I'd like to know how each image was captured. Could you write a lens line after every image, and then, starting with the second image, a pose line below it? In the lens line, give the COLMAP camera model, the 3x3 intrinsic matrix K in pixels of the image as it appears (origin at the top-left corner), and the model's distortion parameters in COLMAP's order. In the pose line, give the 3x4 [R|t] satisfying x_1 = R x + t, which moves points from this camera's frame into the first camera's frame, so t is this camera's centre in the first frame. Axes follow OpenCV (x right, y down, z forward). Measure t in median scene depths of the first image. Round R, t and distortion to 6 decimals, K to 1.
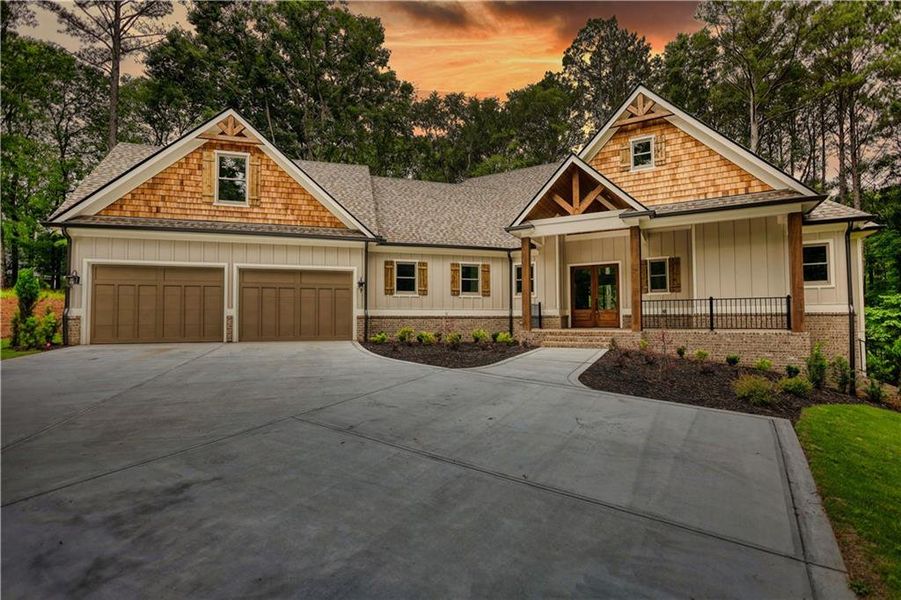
lens RADIAL K [[424.1, 0, 461.9], [0, 424.1, 301.3], [0, 0, 1]] dist [0.000732, 0.000235]
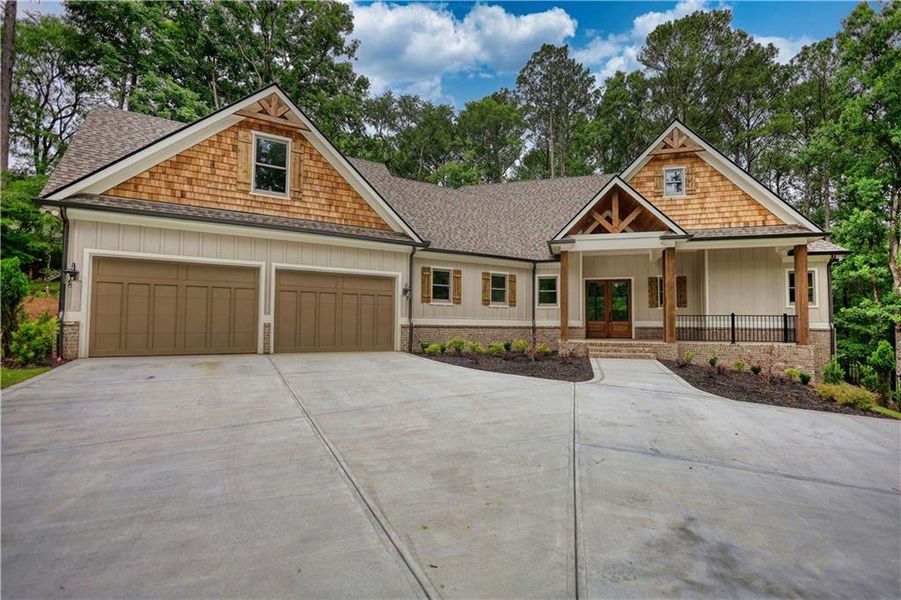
lens RADIAL K [[424.1, 0, 461.9], [0, 424.1, 301.3], [0, 0, 1]] dist [0.000732, 0.000235]
pose [[0.969951, 0.027325, 0.241763, -0.365826], [-0.024750, 0.999600, -0.013683, -0.008426], [-0.242040, 0.007288, 0.970239, 0.062830]]
